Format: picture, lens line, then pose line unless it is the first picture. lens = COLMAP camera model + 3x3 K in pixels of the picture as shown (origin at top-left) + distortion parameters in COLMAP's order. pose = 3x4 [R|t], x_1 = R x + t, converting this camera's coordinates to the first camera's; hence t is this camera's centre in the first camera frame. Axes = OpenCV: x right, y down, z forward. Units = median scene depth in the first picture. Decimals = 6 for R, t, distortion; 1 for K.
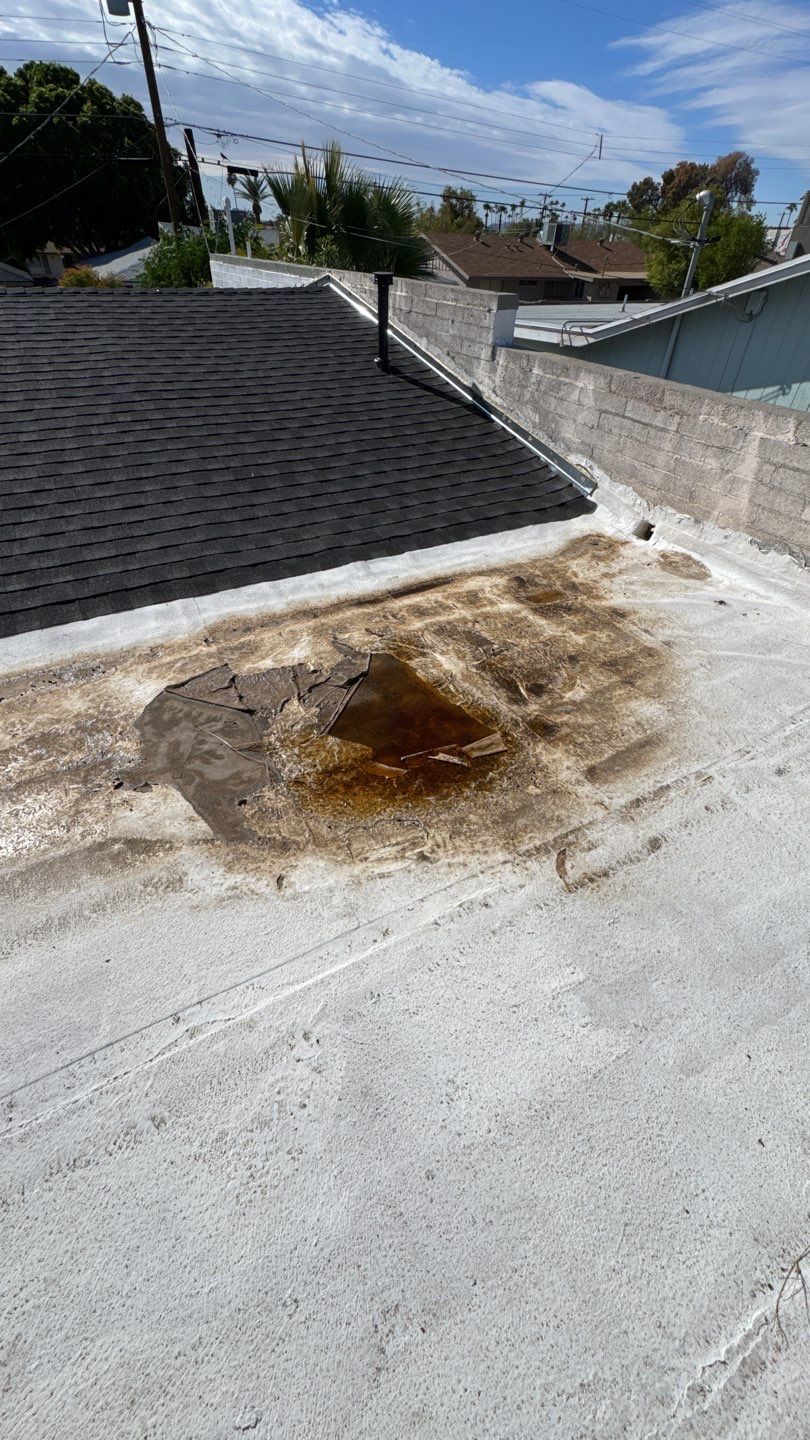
lens RADIAL K [[573.1, 0, 401.5], [0, 573.1, 719.8], [0, 0, 1]] dist [-0.003311, 0.000627]
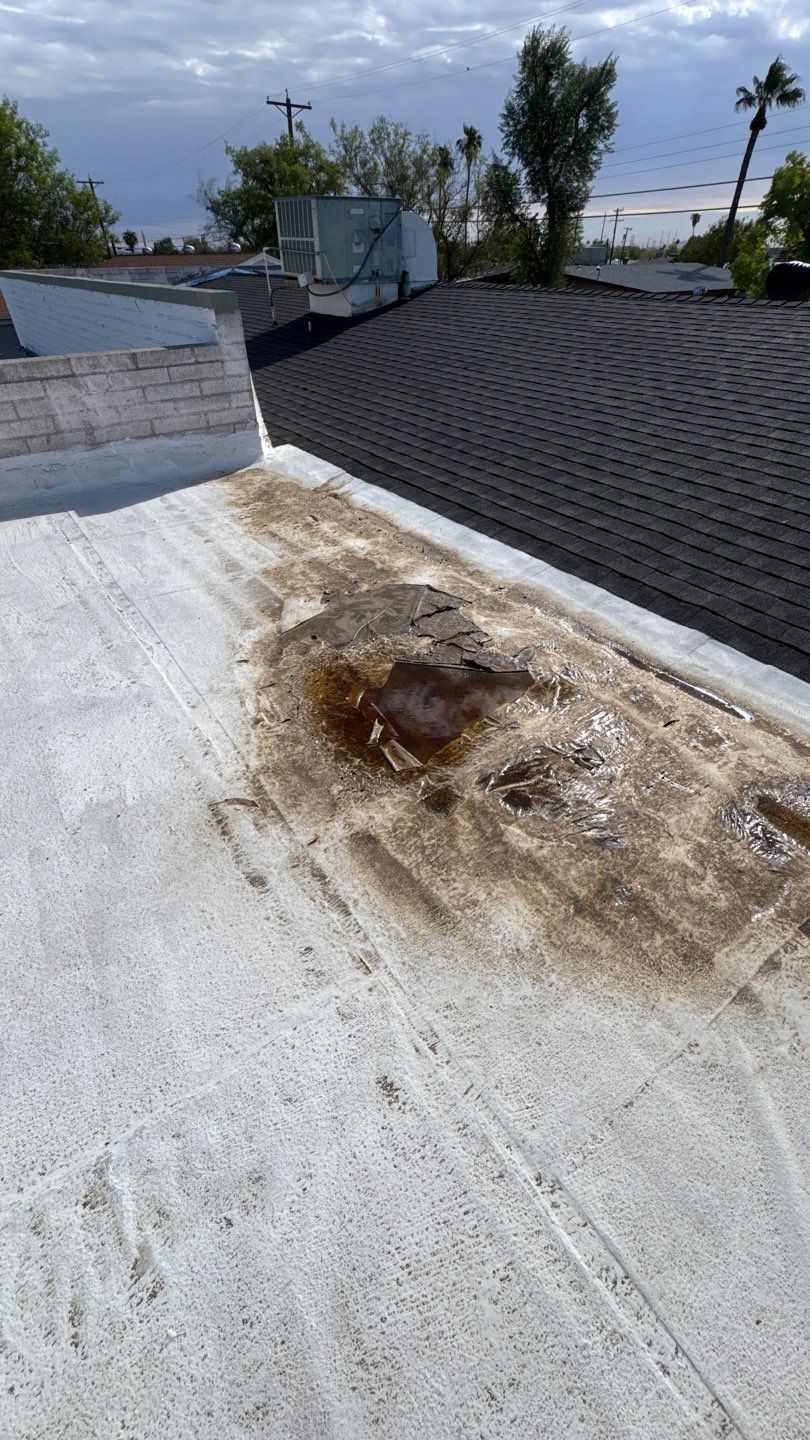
lens RADIAL K [[573.1, 0, 403.3], [0, 573.1, 717.7], [0, 0, 1]] dist [-0.003311, 0.000627]
pose [[0.109869, 0.602525, -0.790501, 0.847906], [-0.631200, 0.656658, 0.412781, -0.386157], [0.767799, 0.453612, 0.452460, 0.541922]]
